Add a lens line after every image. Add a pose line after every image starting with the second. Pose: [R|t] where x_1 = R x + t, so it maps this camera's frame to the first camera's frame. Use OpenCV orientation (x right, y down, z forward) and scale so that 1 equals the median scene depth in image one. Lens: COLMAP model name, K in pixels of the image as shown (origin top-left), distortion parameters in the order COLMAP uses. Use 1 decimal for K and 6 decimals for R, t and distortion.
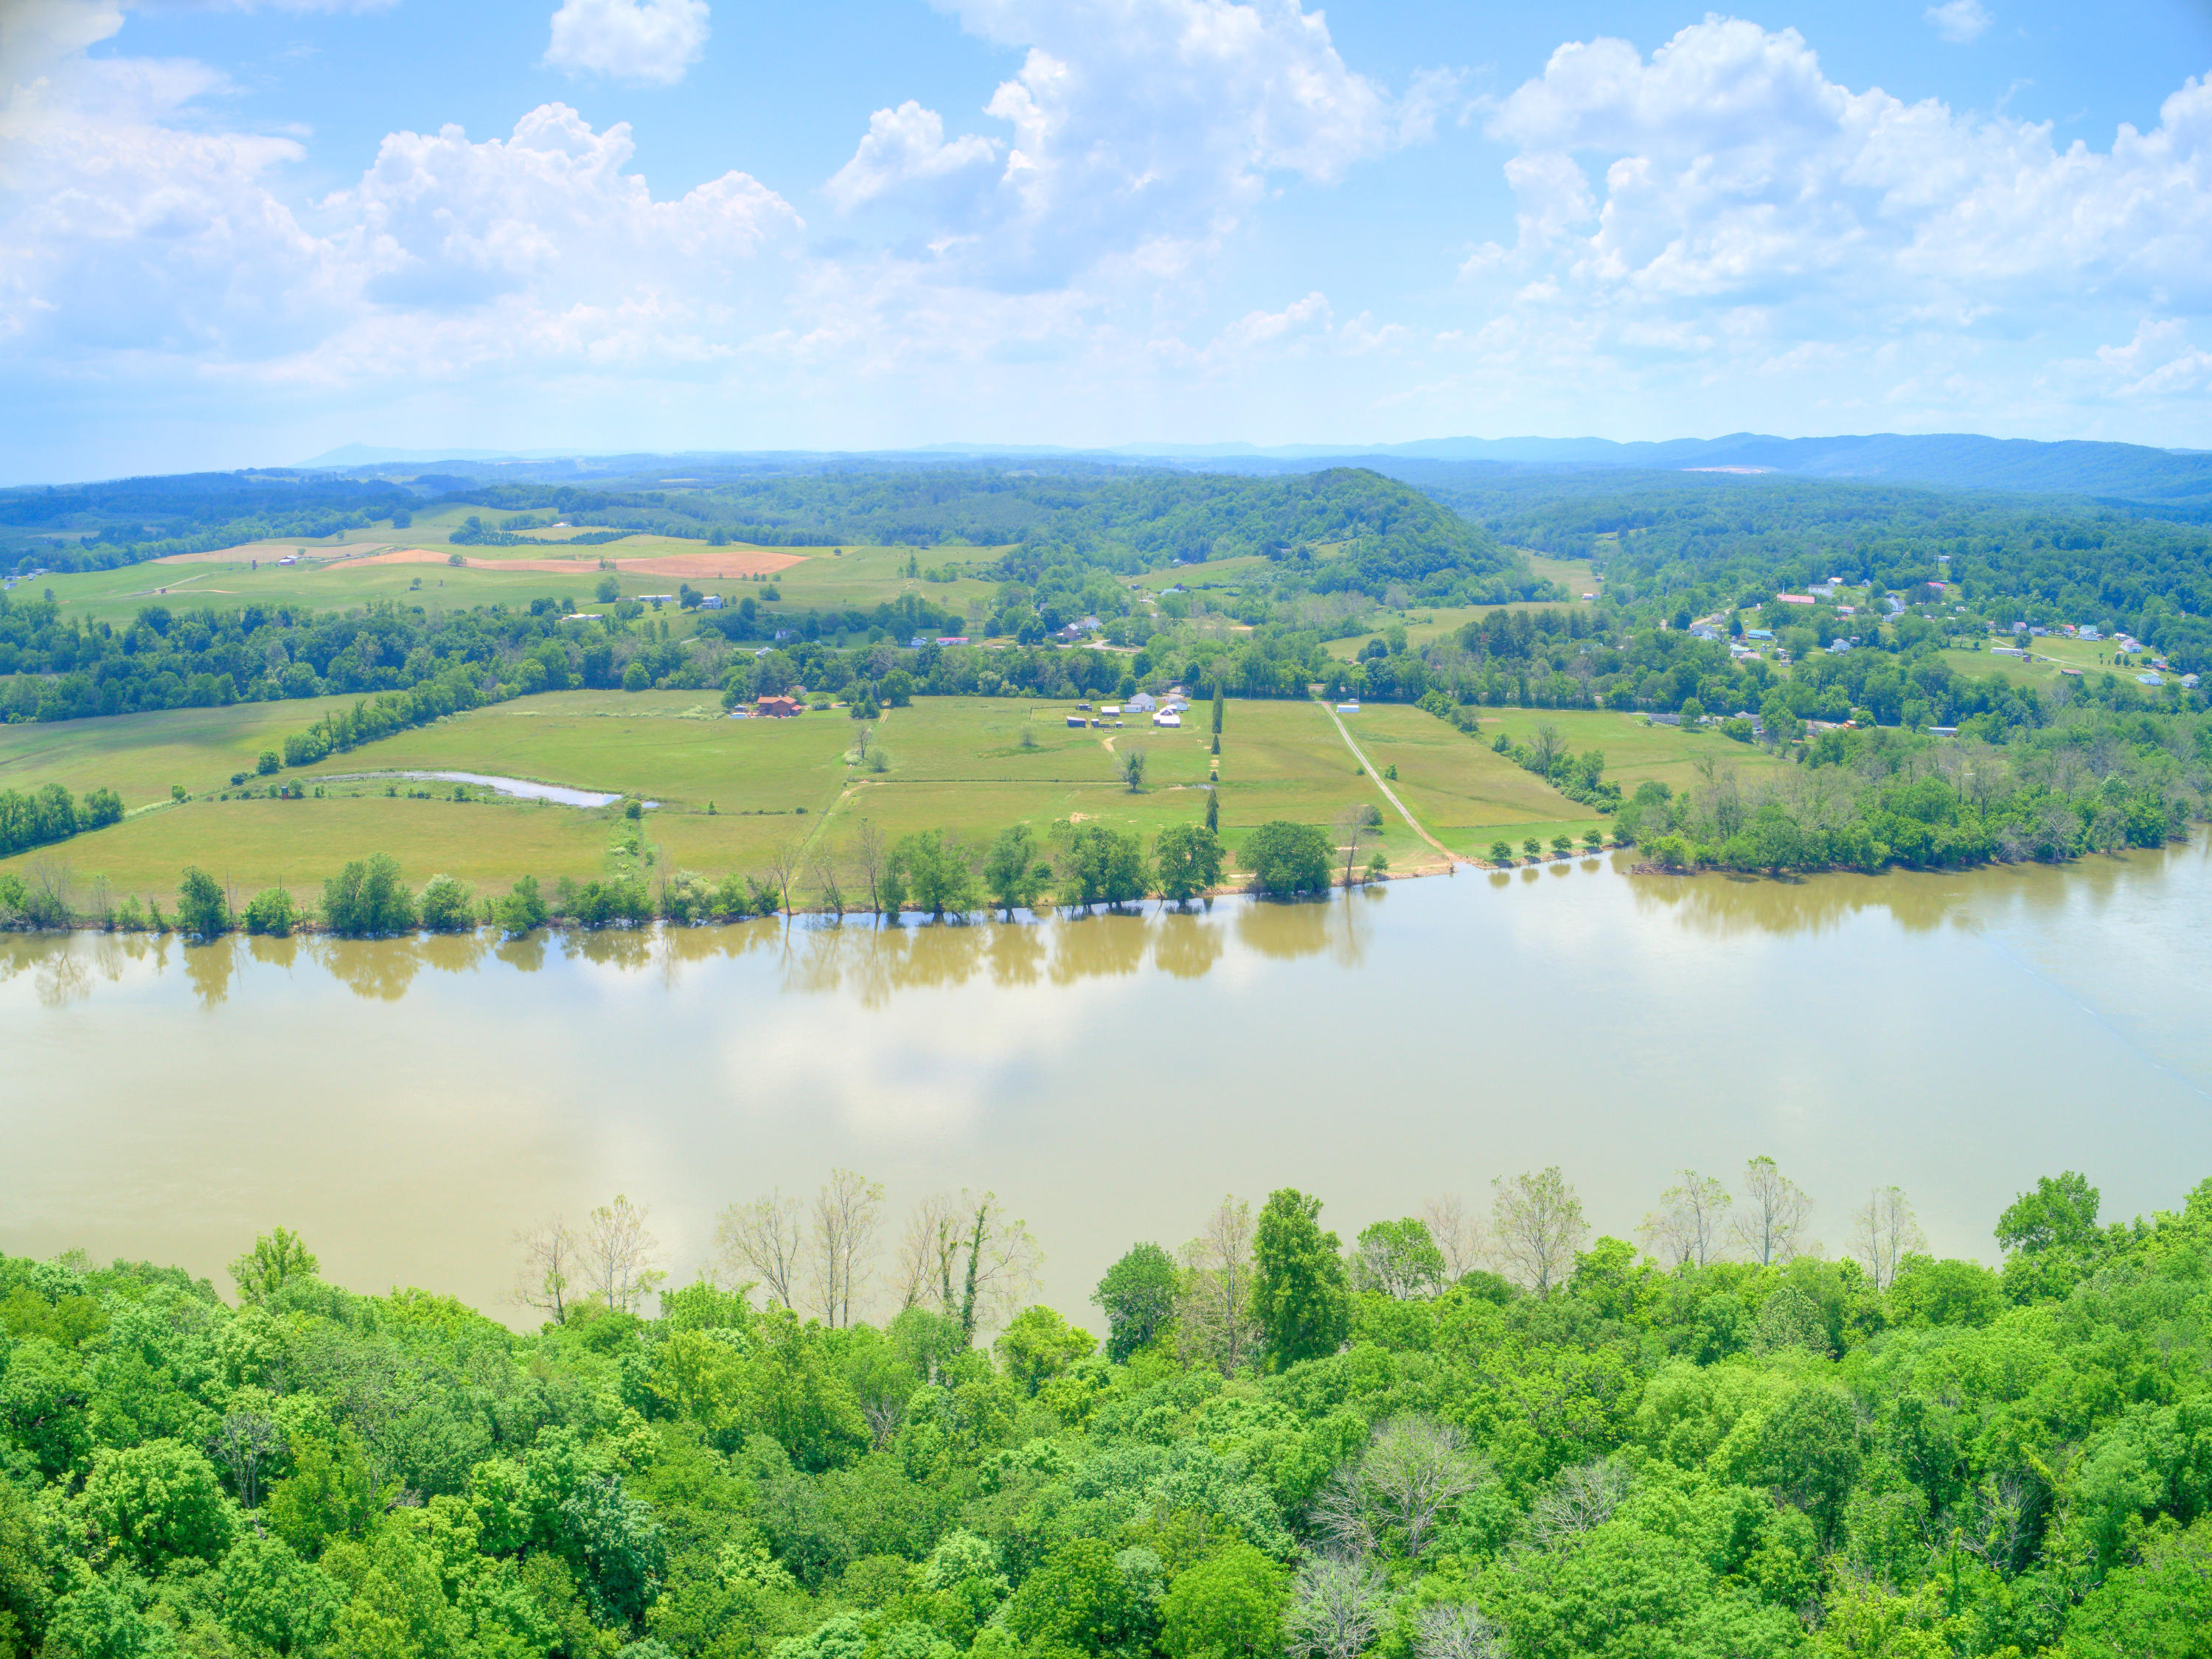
lens RADIAL K [[1677.6, 0, 1066.5], [0, 1677.6, 825.9], [0, 0, 1]] dist [-0.247152, 0.063165]
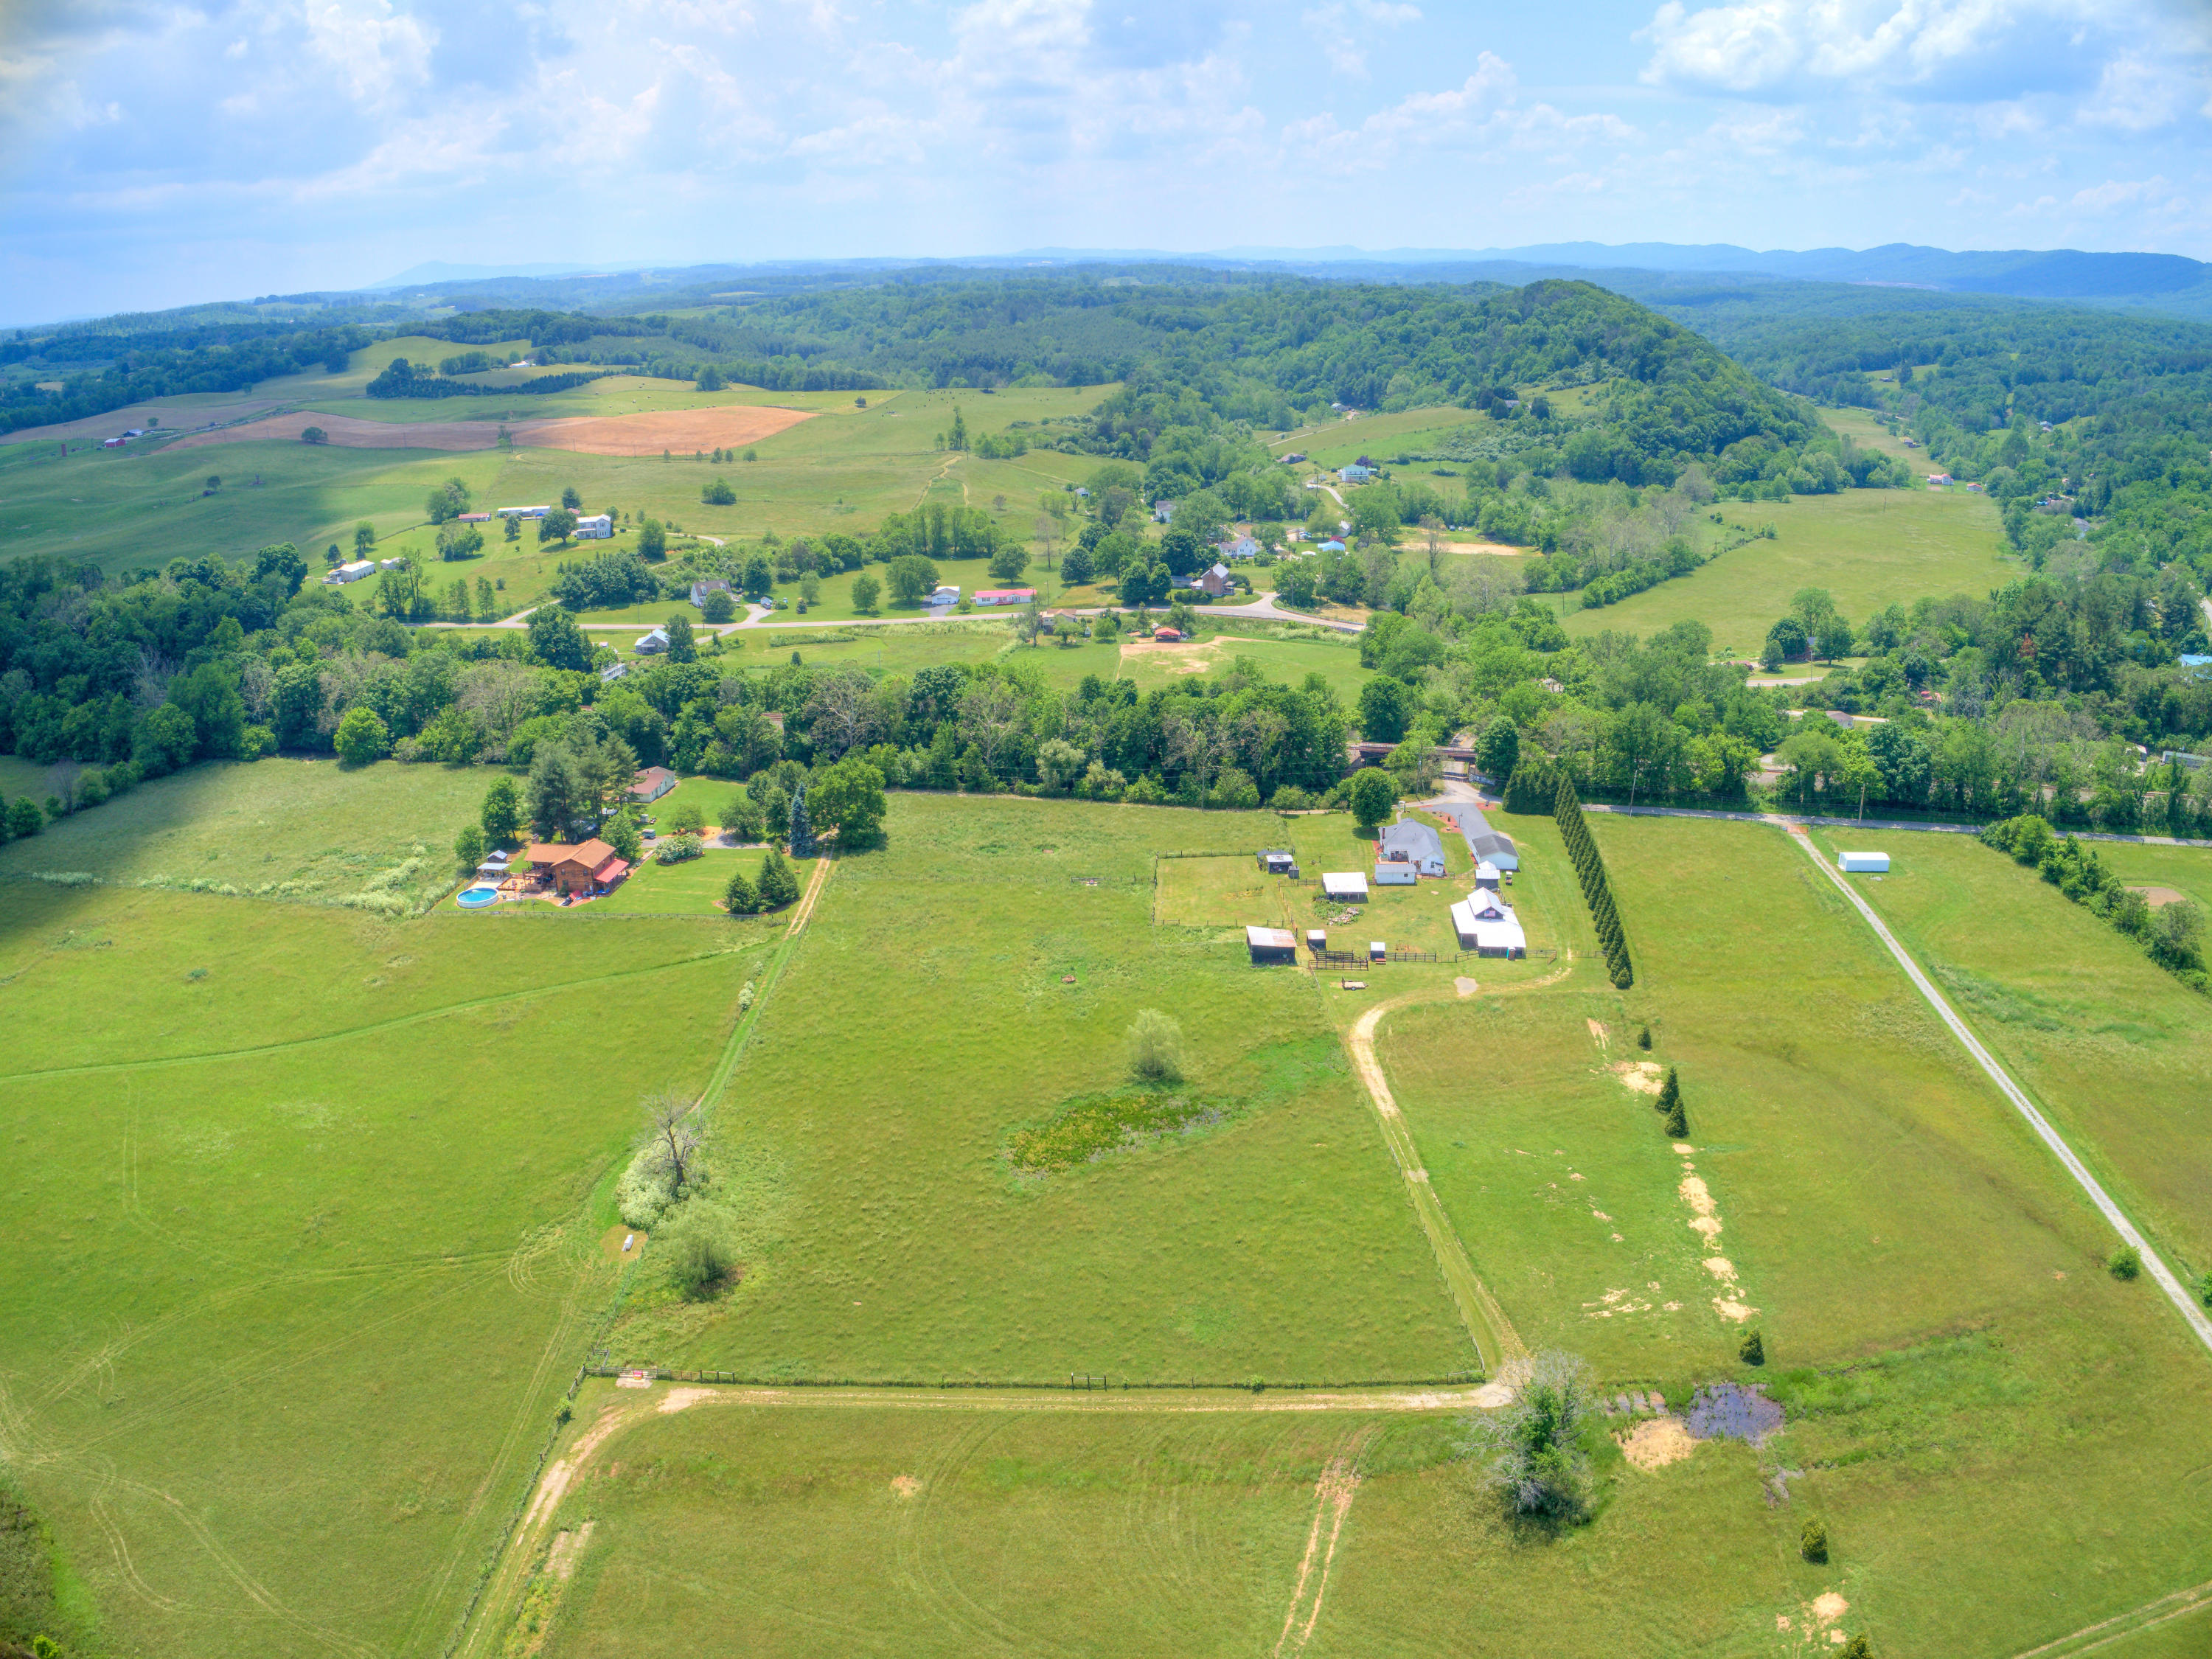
lens RADIAL K [[1677.6, 0, 1110.3], [0, 1677.6, 829.4], [0, 0, 1]] dist [-0.247152, 0.063165]
pose [[0.999435, 0.001555, -0.033575, -0.013572], [0.002359, 0.993220, 0.116226, -0.096094], [0.033528, -0.116240, 0.992655, 0.426857]]
